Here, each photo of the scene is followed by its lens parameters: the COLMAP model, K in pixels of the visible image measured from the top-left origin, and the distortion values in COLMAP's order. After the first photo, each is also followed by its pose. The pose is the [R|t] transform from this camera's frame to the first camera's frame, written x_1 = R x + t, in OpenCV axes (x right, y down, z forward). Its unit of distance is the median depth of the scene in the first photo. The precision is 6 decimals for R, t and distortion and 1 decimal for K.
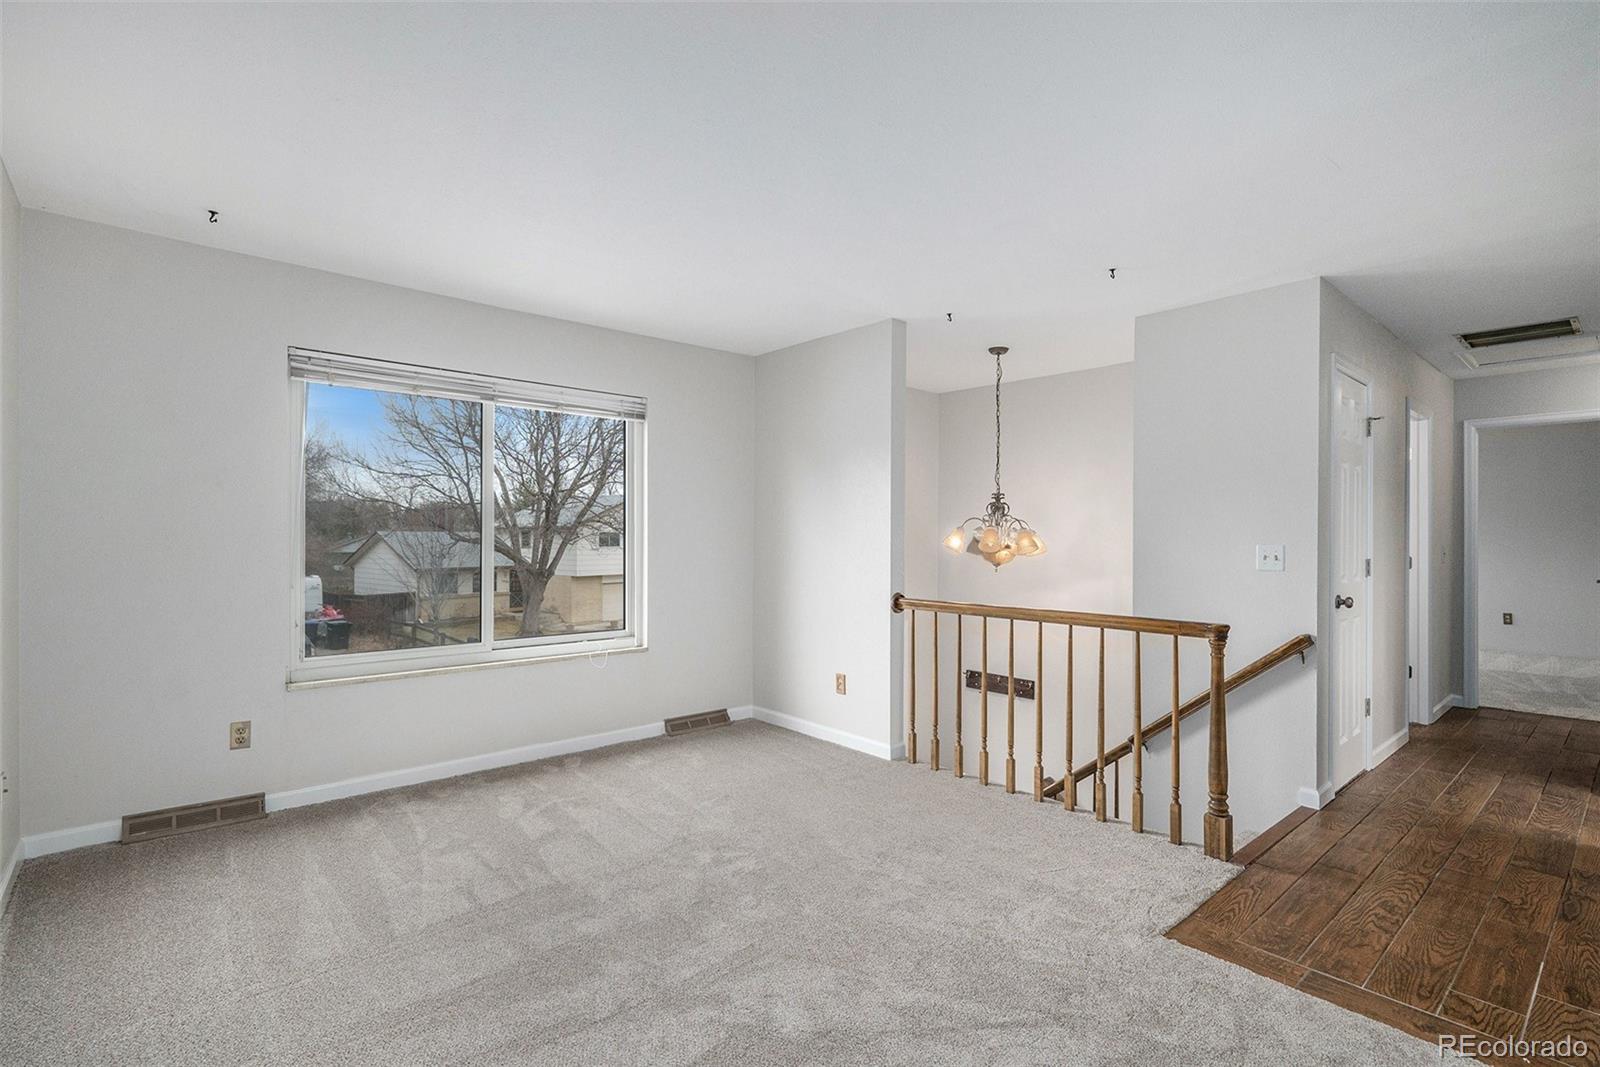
lens RADIAL K [[763.1, 0, 785.6], [0, 763.1, 539.6], [0, 0, 1]] dist [-0.000025, 0.001656]
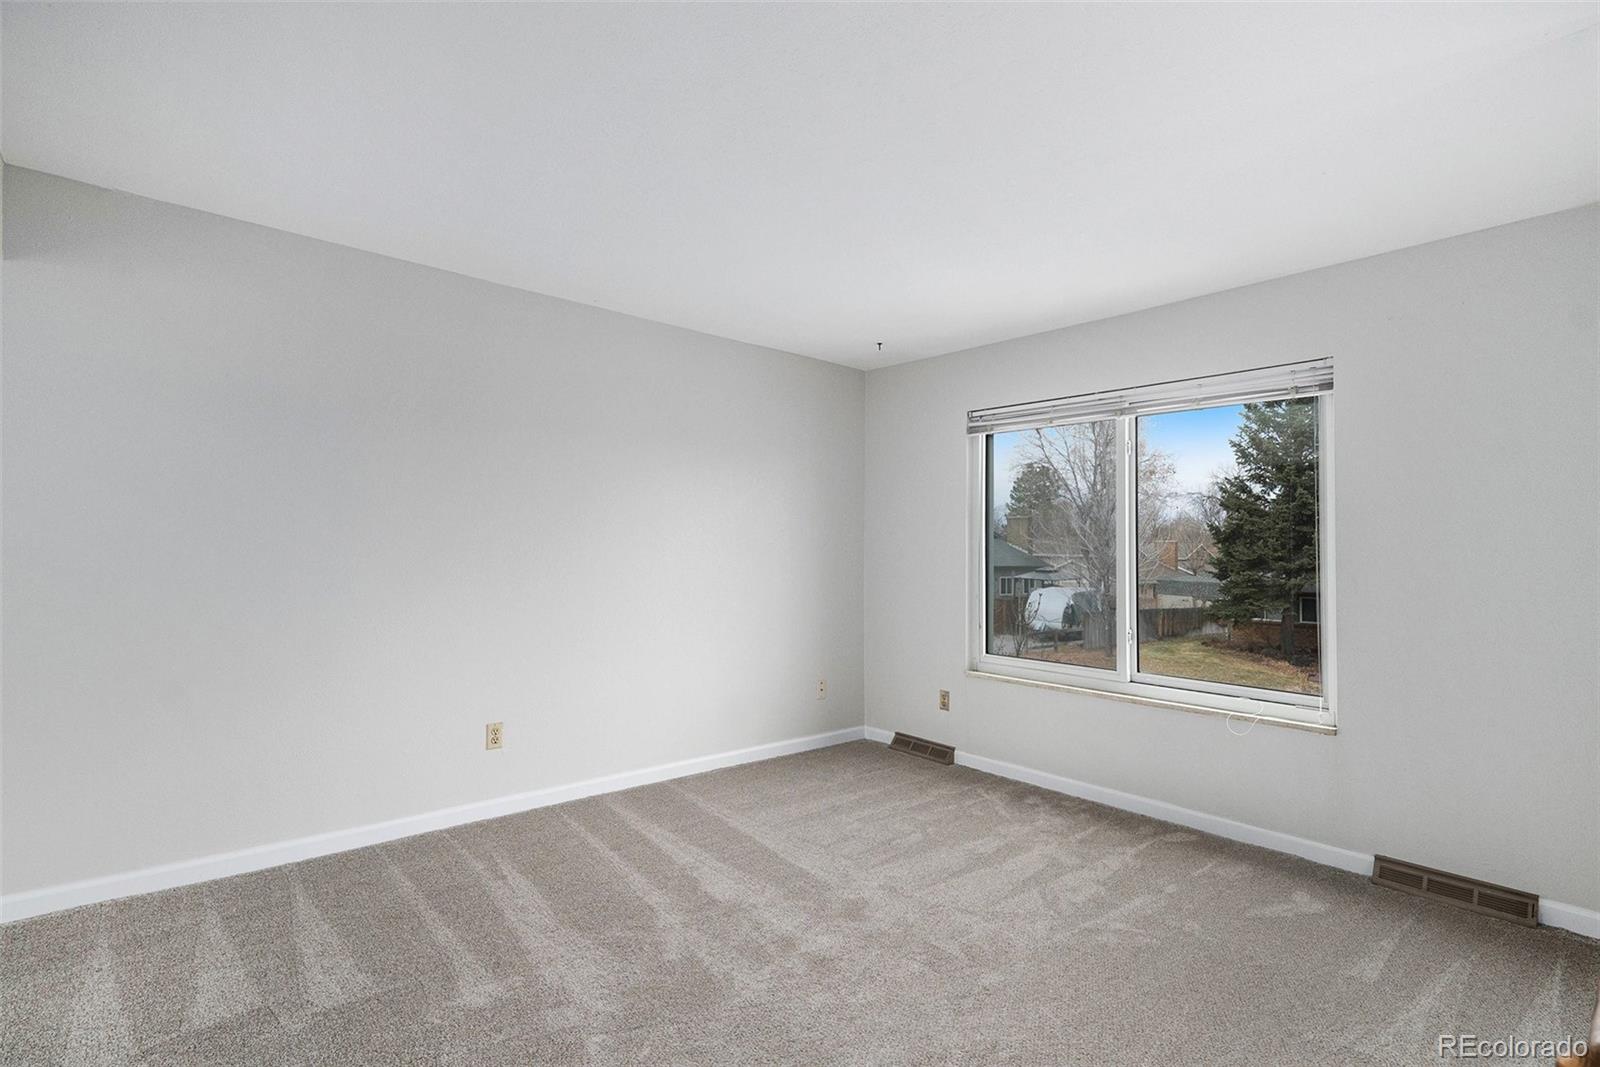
lens RADIAL K [[762.7, 0, 802.4], [0, 762.7, 529.3], [0, 0, 1]] dist [0.000787, 0.000192]
pose [[-0.000697, -0.033844, -0.999427, 0.542653], [-0.022292, 0.999179, -0.033820, 0.000355], [0.999751, 0.022256, -0.001451, 0.592984]]
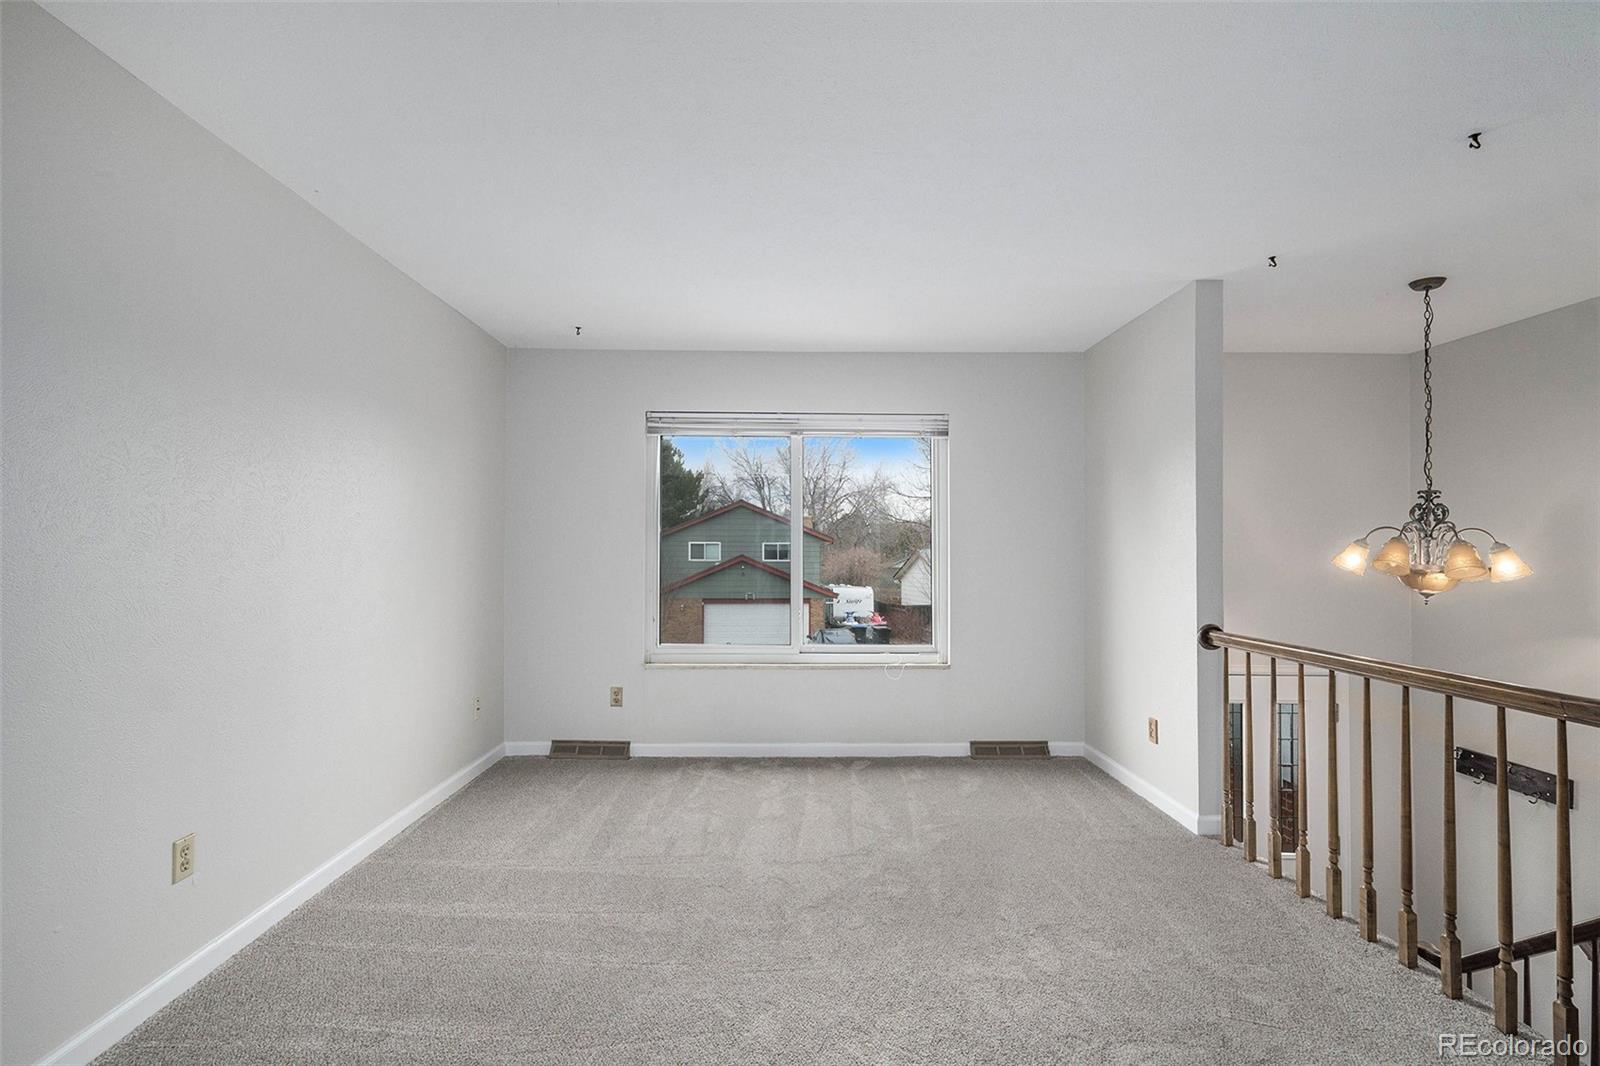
lens RADIAL K [[763.1, 0, 785.6], [0, 763.1, 539.1], [0, 0, 1]] dist [-0.000025, 0.001656]
pose [[0.758117, -0.012147, -0.652005, 0.339771], [-0.003181, 0.999746, -0.022325, 0.001002], [0.652111, 0.018999, 0.757886, 0.117620]]
